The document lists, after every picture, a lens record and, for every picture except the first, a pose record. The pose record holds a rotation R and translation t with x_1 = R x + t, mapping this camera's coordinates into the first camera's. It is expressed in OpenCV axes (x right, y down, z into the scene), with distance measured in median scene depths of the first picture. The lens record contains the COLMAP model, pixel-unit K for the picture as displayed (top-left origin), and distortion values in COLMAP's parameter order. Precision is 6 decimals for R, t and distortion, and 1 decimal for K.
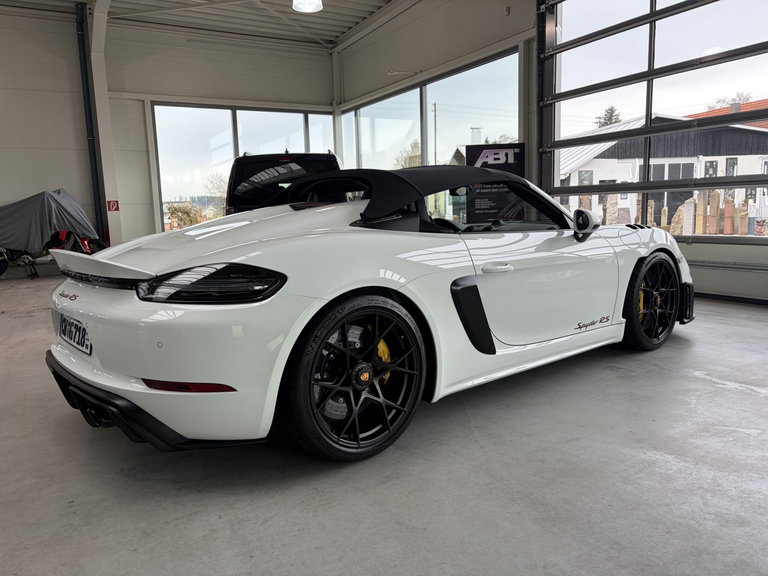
lens RADIAL K [[587.0, 0, 384.0], [0, 587.0, 288.0], [0, 0, 1]] dist [0.036450, -0.046620]
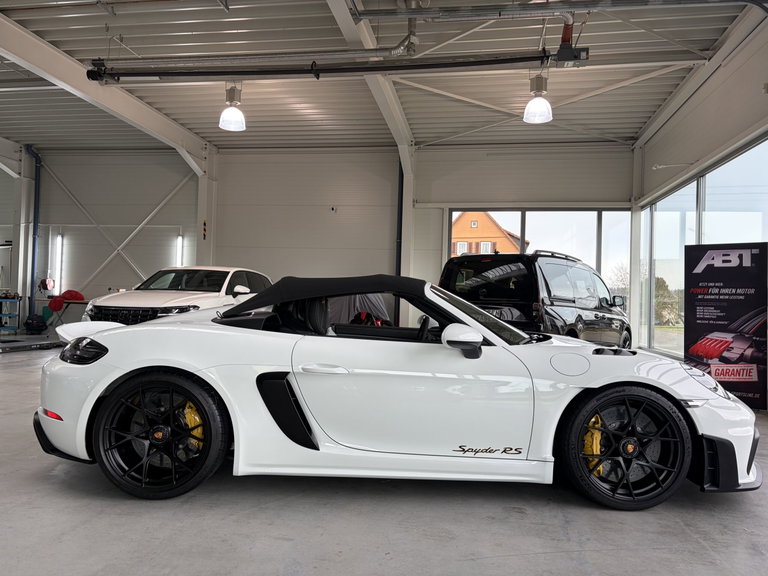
lens RADIAL K [[581.4, 0, 379.2], [0, 581.4, 290.0], [0, 0, 1]] dist [0.041342, -0.037419]
pose [[0.769708, 0.043716, -0.636898, 0.343290], [-0.137562, 0.985573, -0.098599, -0.031401], [0.623399, 0.163505, 0.764617, 0.074243]]
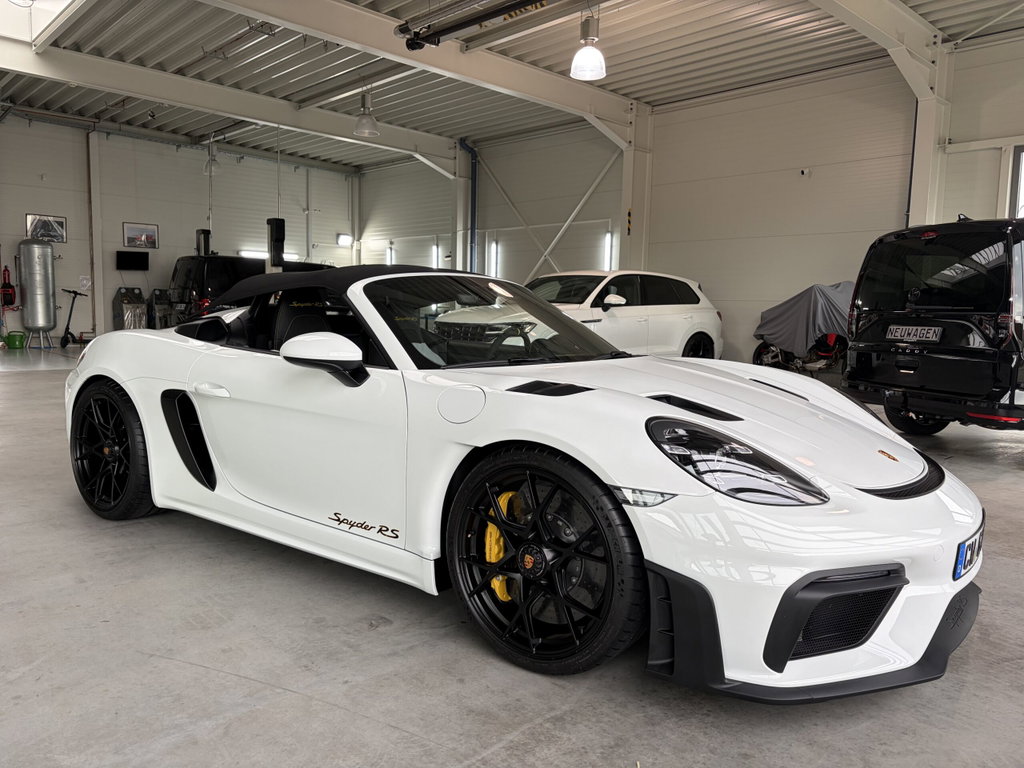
lens RADIAL K [[775.2, 0, 505.6], [0, 775.2, 386.7], [0, 0, 1]] dist [0.041342, -0.037419]
pose [[0.223845, 0.137313, -0.964903, 0.491042], [-0.160398, 0.981716, 0.102495, -0.079346], [0.961335, 0.131826, 0.241778, 0.406431]]
